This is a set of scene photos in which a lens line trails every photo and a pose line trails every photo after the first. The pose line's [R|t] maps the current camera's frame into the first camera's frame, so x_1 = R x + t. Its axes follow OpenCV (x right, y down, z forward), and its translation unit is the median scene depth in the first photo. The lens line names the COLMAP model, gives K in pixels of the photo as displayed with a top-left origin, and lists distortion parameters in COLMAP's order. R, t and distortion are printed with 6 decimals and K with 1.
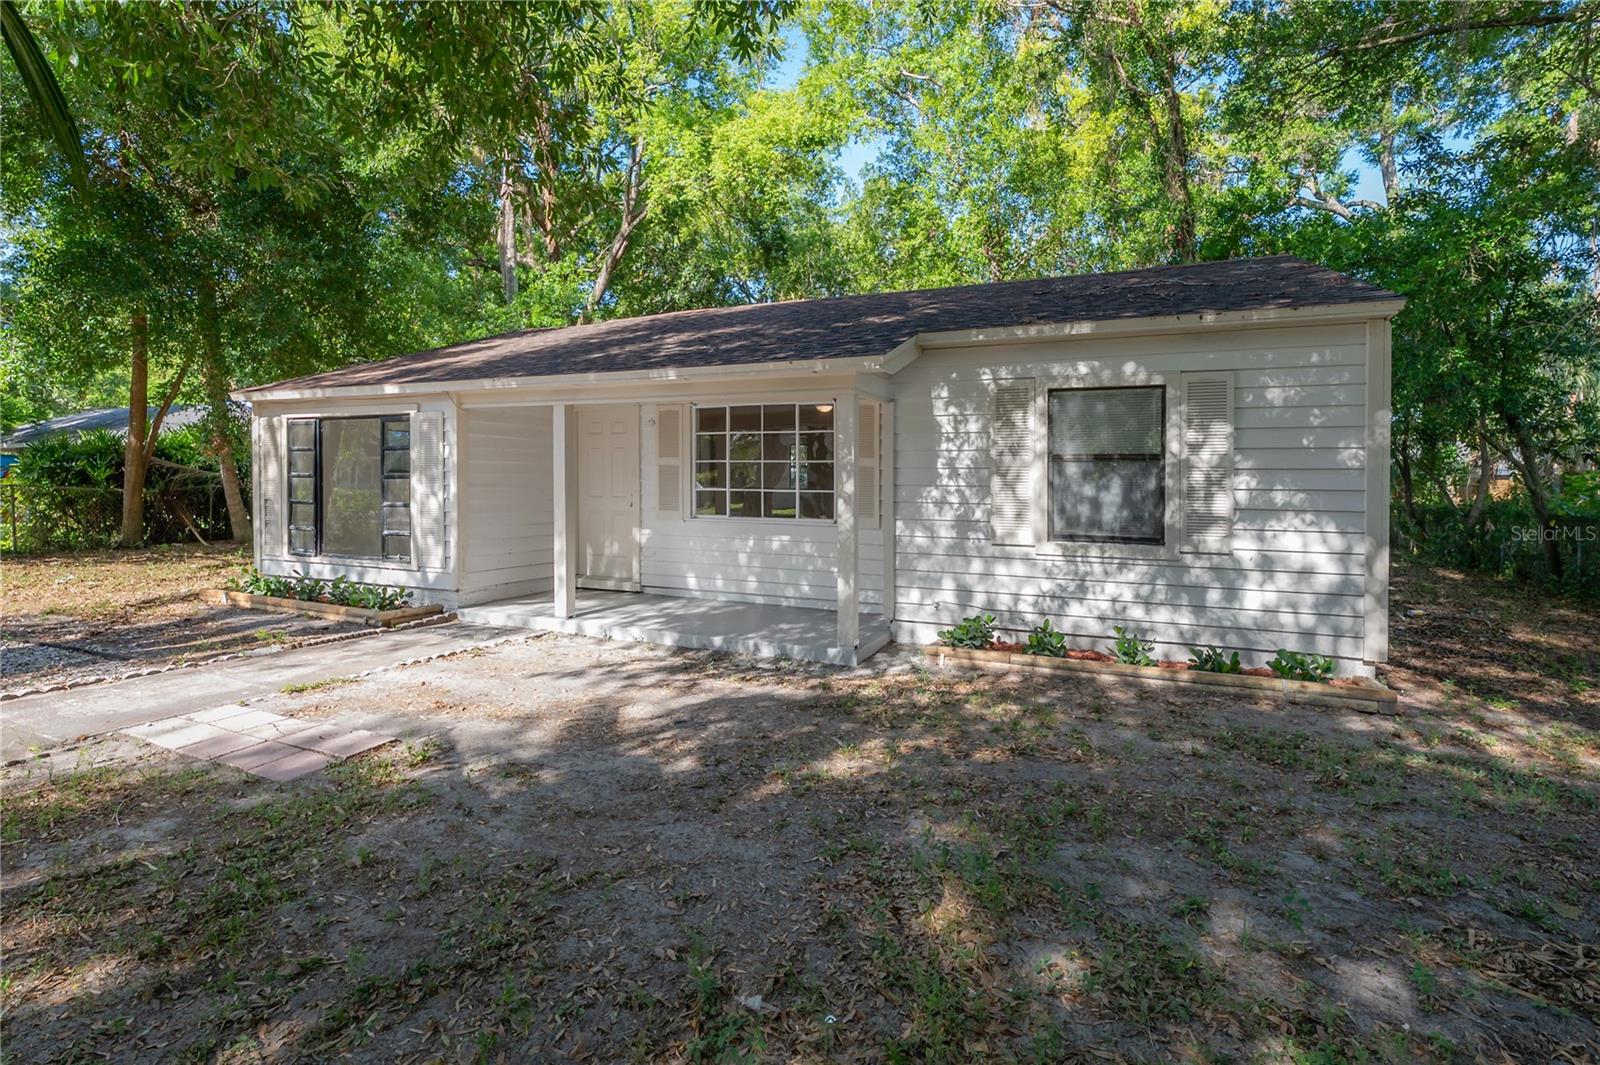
lens RADIAL K [[755.7, 0, 797.3], [0, 755.7, 497.9], [0, 0, 1]] dist [0.001438, 0.000101]
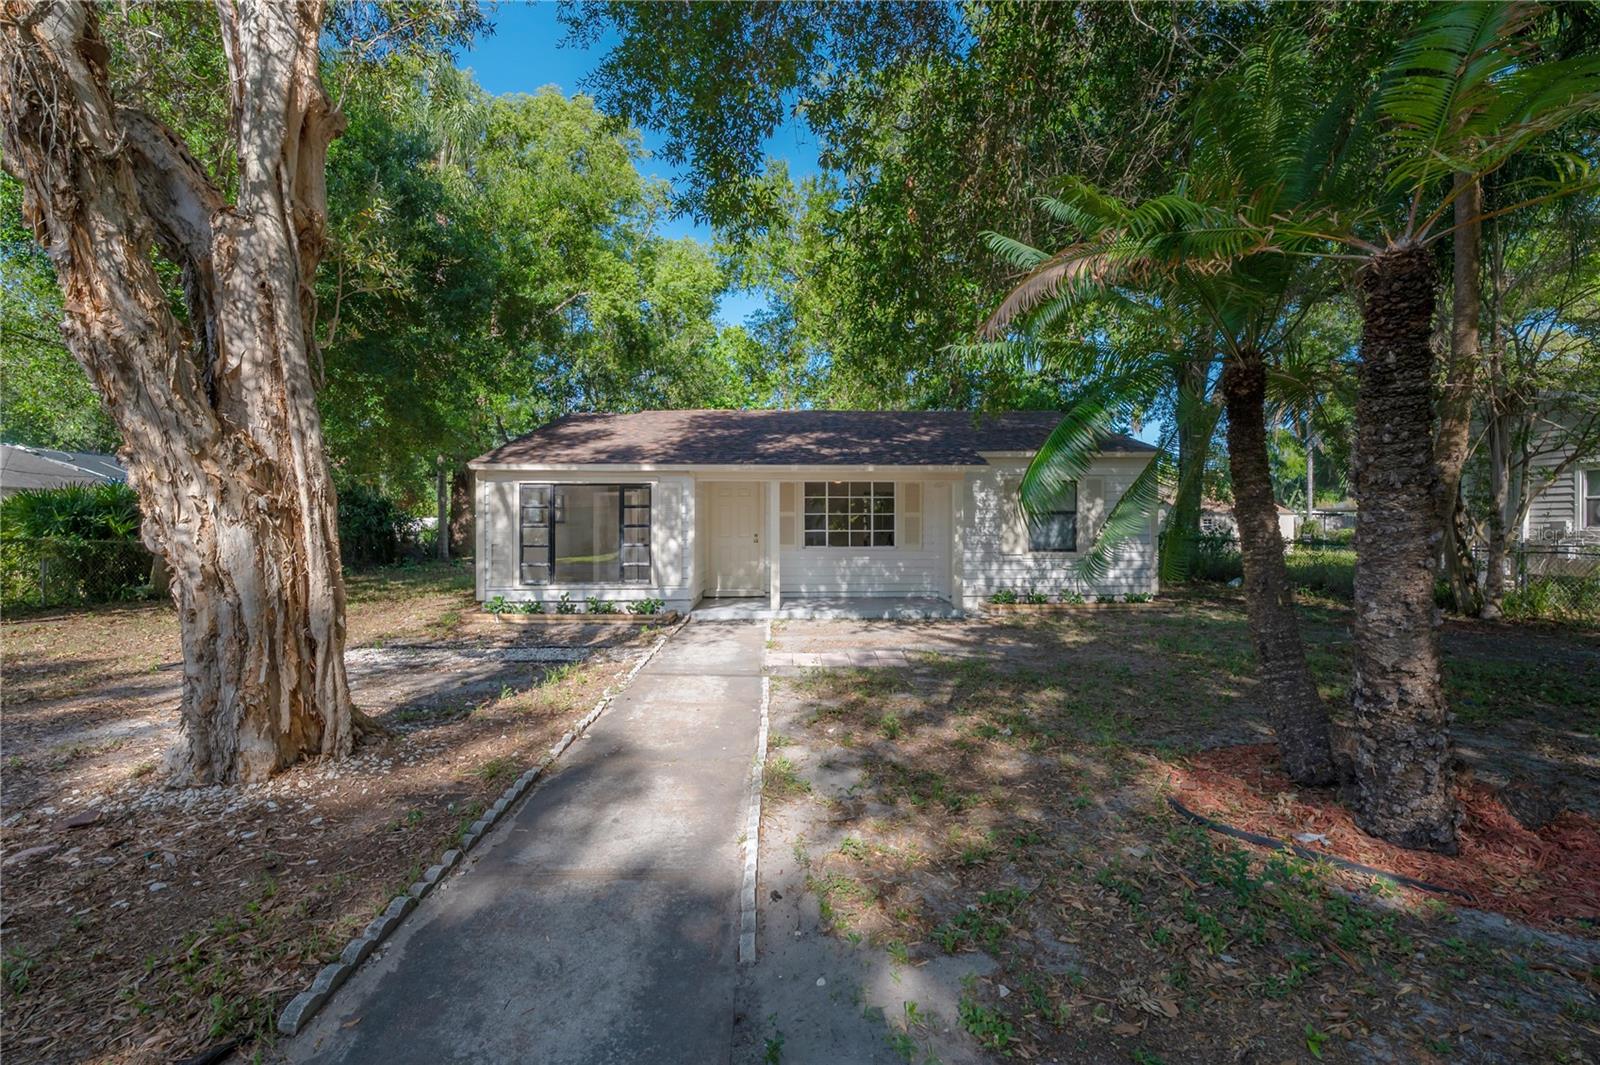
lens RADIAL K [[637.6, 0, 795.8], [0, 637.6, 523.0], [0, 0, 1]] dist [0.000646, 0.000225]
pose [[0.903395, -0.015103, 0.428544, -0.979300], [0.019296, 0.999799, -0.005442, -0.028325], [-0.428376, 0.013186, 0.903504, -0.326647]]
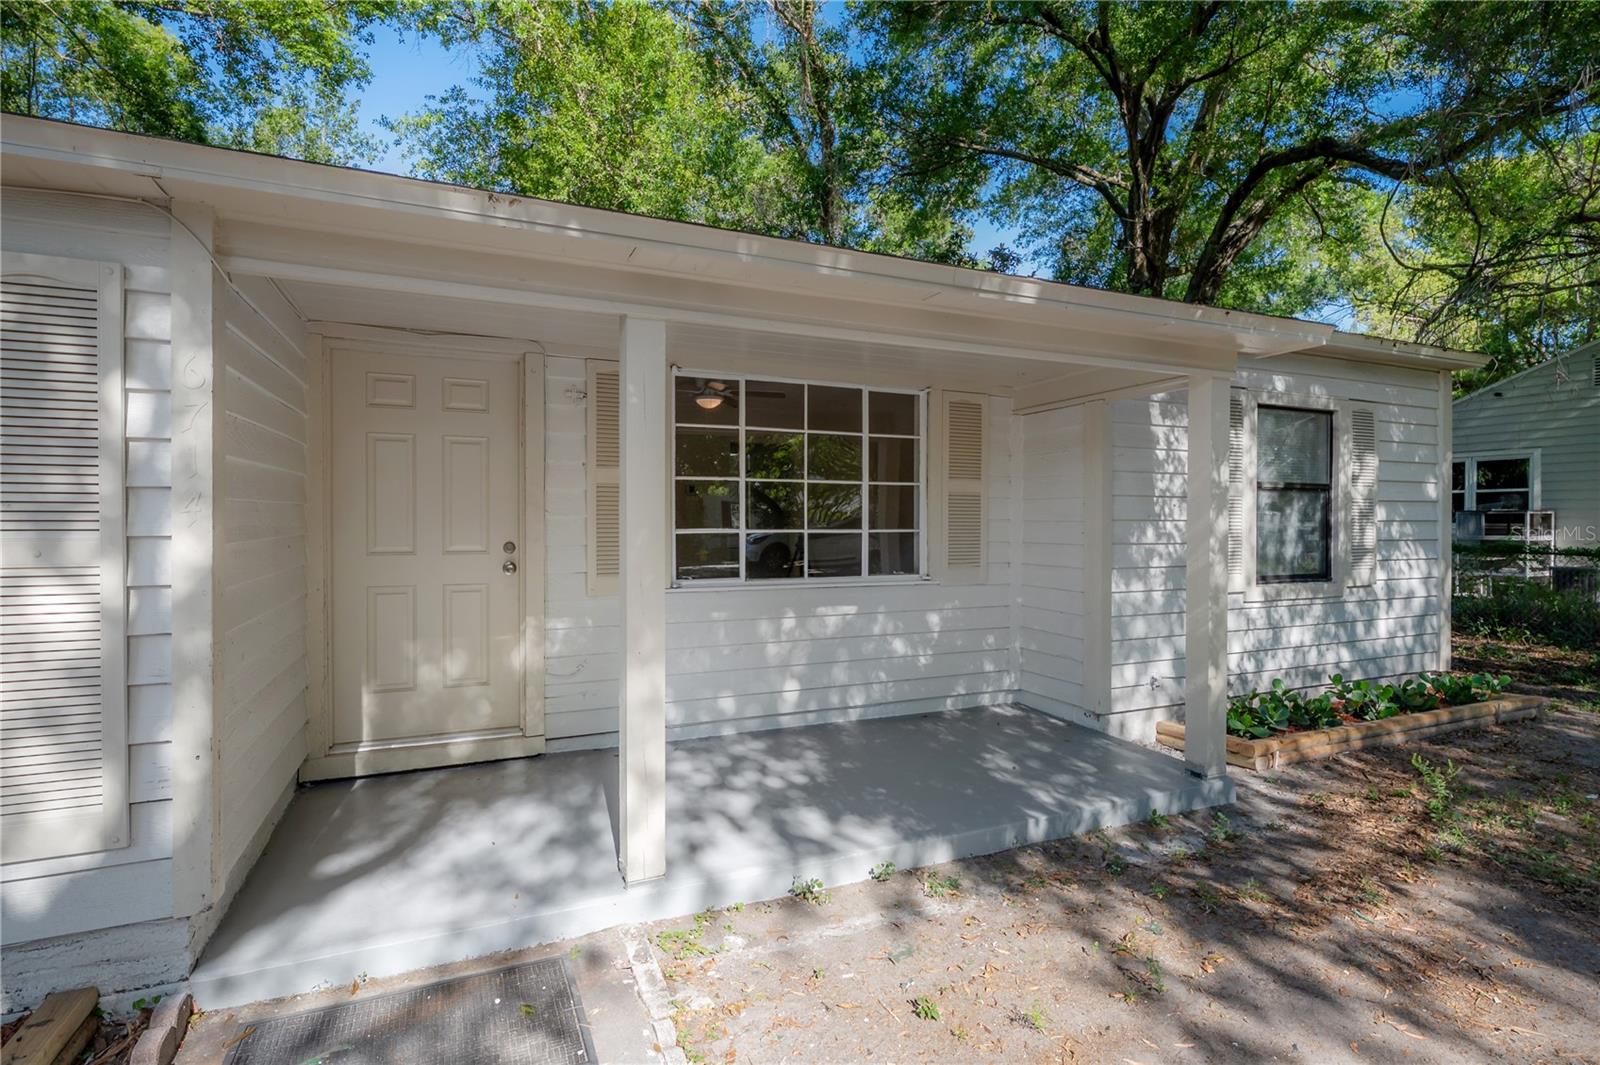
lens RADIAL K [[748.1, 0, 775.7], [0, 748.1, 529.9], [0, 0, 1]] dist [-0.000972, 0.000049]
pose [[0.680891, -0.019183, 0.732134, -0.606241], [0.019818, 0.999773, 0.007765, -0.020183], [-0.732117, 0.009222, 0.681117, 0.783026]]
